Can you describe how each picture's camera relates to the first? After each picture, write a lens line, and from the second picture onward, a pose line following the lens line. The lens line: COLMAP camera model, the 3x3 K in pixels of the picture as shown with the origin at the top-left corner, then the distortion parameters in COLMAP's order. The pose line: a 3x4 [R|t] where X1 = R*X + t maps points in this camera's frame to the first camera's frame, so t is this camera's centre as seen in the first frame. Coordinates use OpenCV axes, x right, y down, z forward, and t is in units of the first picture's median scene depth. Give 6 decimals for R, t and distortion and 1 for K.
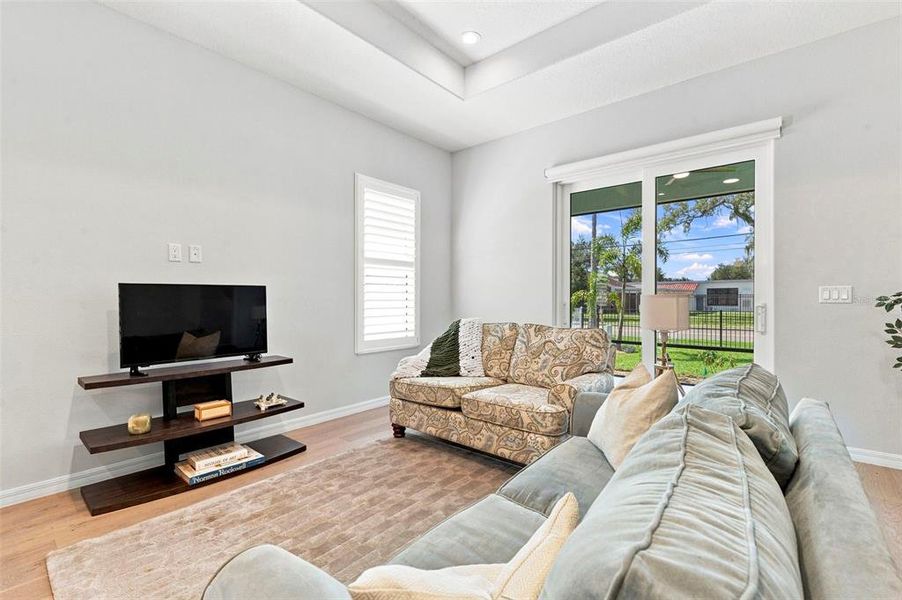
lens RADIAL K [[402.8, 0, 446.1], [0, 402.8, 302.7], [0, 0, 1]] dist [-0.001158, 0.000556]
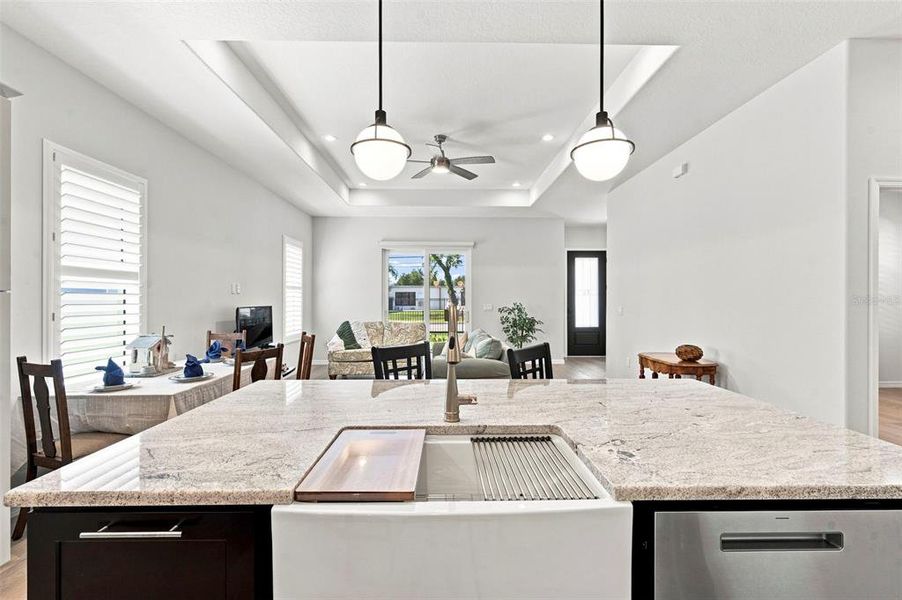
lens RADIAL K [[402.8, 0, 447.1], [0, 402.8, 299.4], [0, 0, 1]] dist [-0.001158, 0.000556]
pose [[0.751785, 0.001034, 0.659407, -0.941314], [0.004768, 0.999964, -0.007004, -0.049447], [-0.659391, 0.008410, 0.751753, -0.796543]]
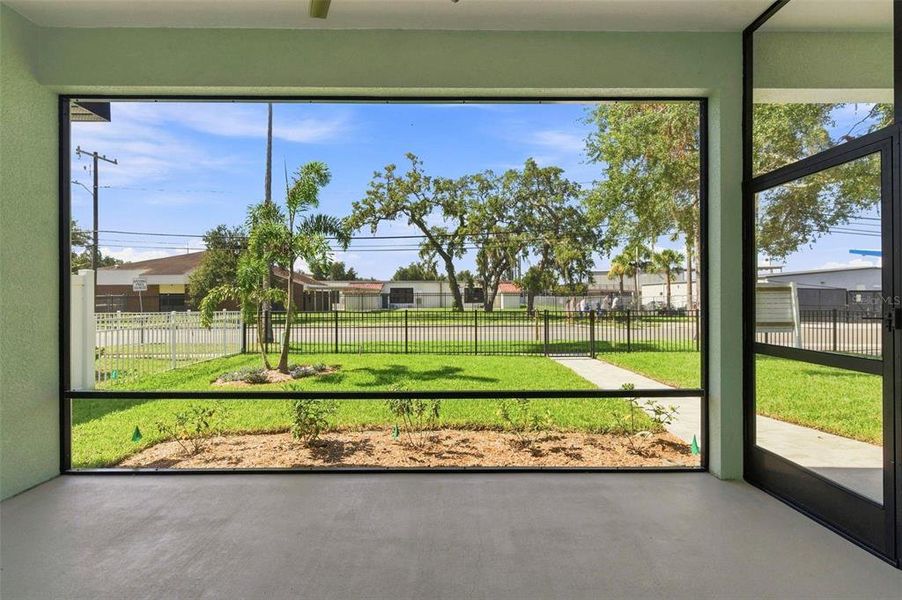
lens RADIAL K [[402.8, 0, 450.0], [0, 402.8, 293.8], [0, 0, 1]] dist [-0.001158, 0.000556]
pose [[0.750044, 0.005538, 0.661364, 0.609352], [0.006555, 0.999854, -0.015806, -0.011805], [-0.661355, 0.016190, 0.749898, 0.975454]]
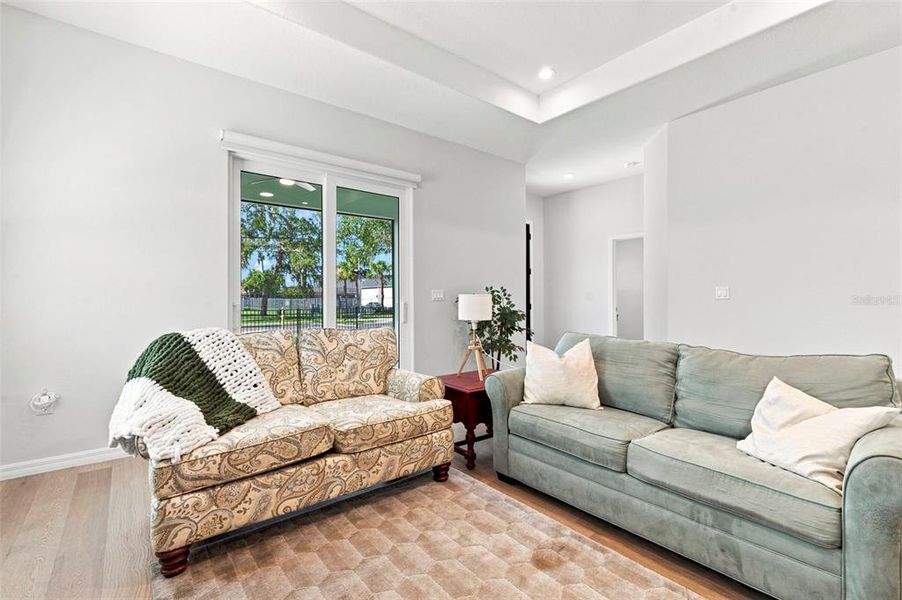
lens RADIAL K [[402.8, 0, 453.3], [0, 402.8, 299.1], [0, 0, 1]] dist [-0.001158, 0.000556]
pose [[0.177042, -0.001463, 0.984202, -0.522047], [0.013266, 0.999912, -0.000900, -0.002637], [-0.984114, 0.013215, 0.177046, 0.535171]]
